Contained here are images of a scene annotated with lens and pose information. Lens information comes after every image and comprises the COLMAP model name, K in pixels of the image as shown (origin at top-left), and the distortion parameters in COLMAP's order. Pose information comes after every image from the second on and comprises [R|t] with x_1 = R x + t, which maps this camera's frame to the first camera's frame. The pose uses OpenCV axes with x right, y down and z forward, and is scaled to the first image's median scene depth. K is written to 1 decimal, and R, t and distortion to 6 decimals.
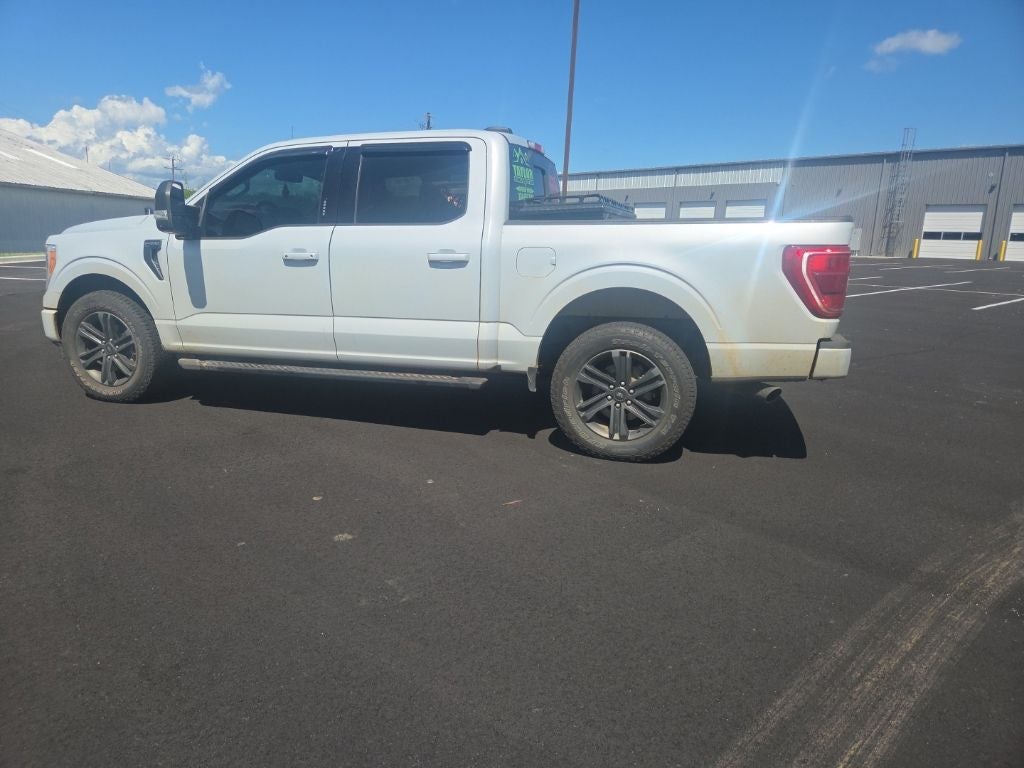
lens RADIAL K [[683.9, 0, 494.4], [0, 683.9, 379.3], [0, 0, 1]] dist [0.063400, -0.056312]
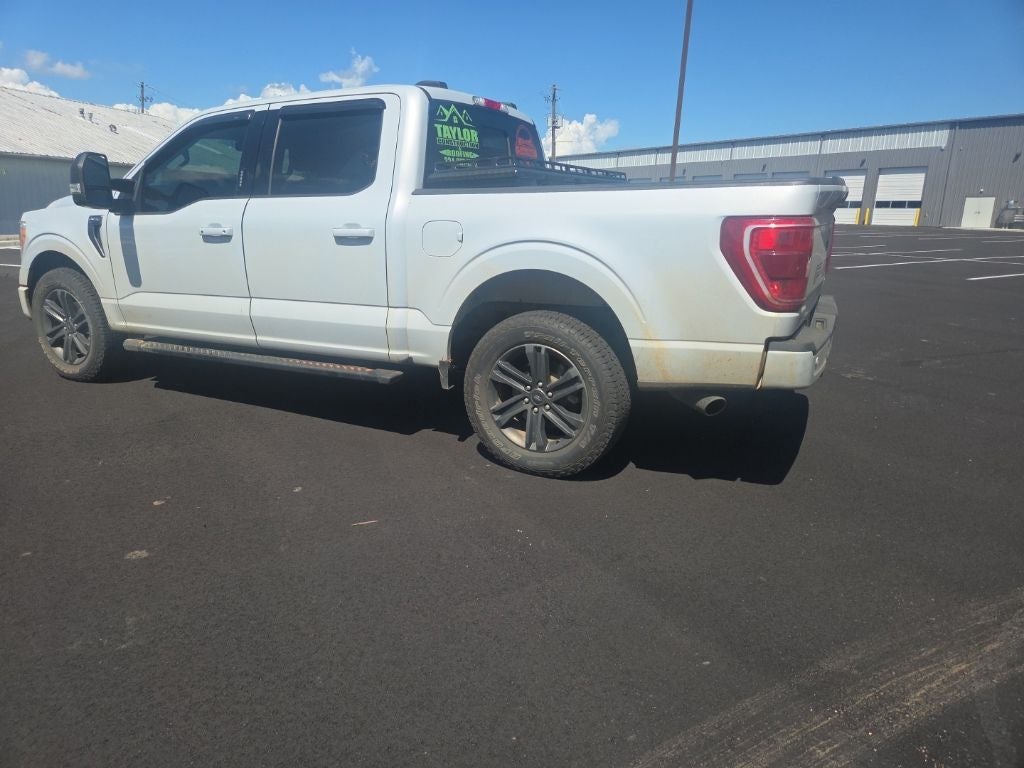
lens RADIAL K [[683.9, 0, 494.4], [0, 683.9, 379.3], [0, 0, 1]] dist [0.063400, -0.056312]
pose [[0.982808, 0.035172, -0.181250, 0.266887], [-0.029195, 0.998942, 0.035544, -0.026372], [0.182309, -0.029642, 0.982794, 0.158030]]
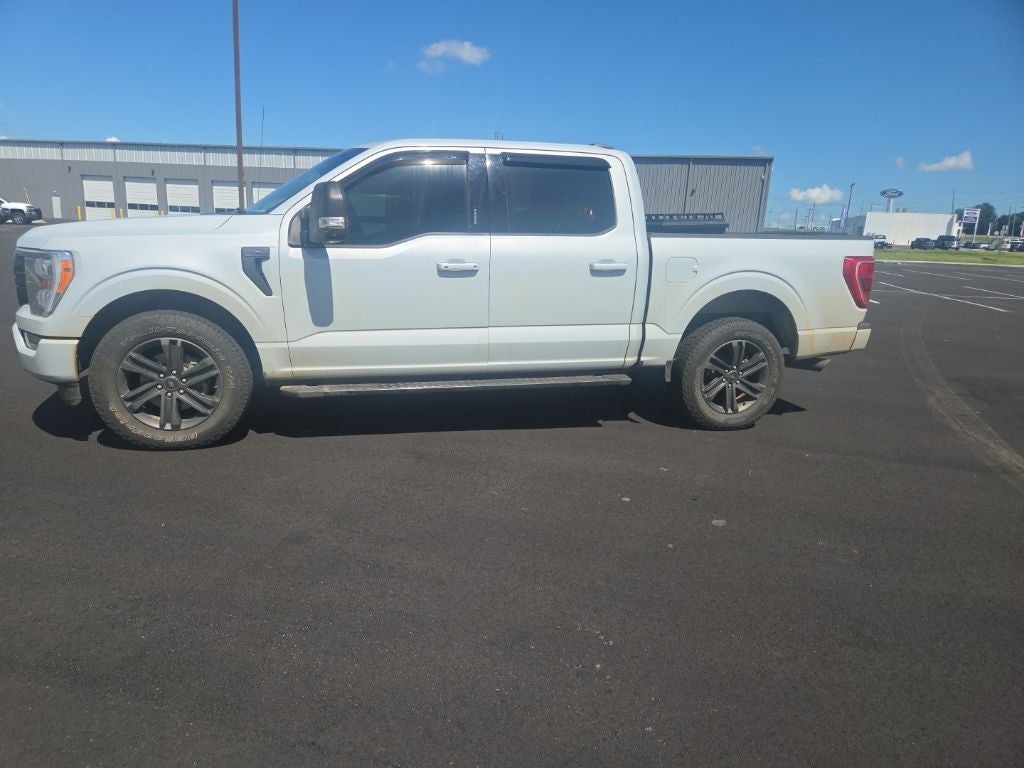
lens RADIAL K [[684.3, 0, 494.8], [0, 684.3, 388.3], [0, 0, 1]] dist [0.064150, -0.054990]
pose [[0.845150, -0.106005, 0.523913, -0.784668], [0.086410, 0.994341, 0.061797, -0.066544], [-0.527499, -0.006957, 0.849527, 0.162559]]
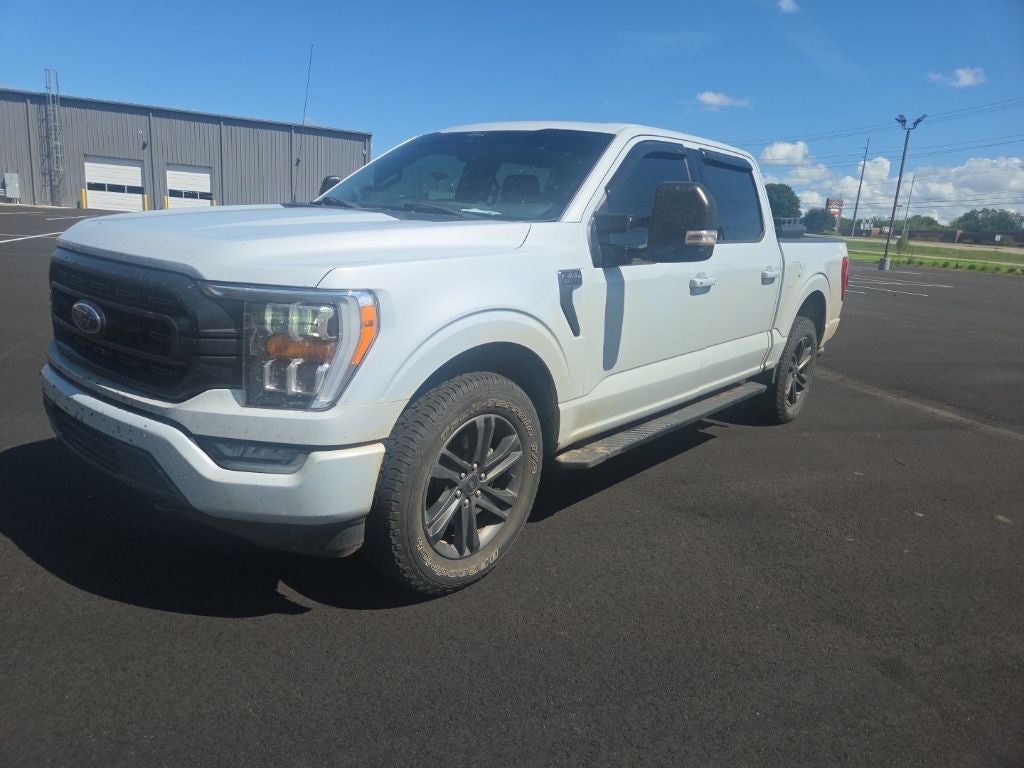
lens RADIAL K [[683.9, 0, 494.4], [0, 683.9, 379.3], [0, 0, 1]] dist [0.063400, -0.056312]
pose [[0.399942, -0.197887, 0.894923, -1.172120], [0.129687, 0.978808, 0.158479, -0.234925], [-0.907319, 0.052677, 0.417130, 0.919013]]
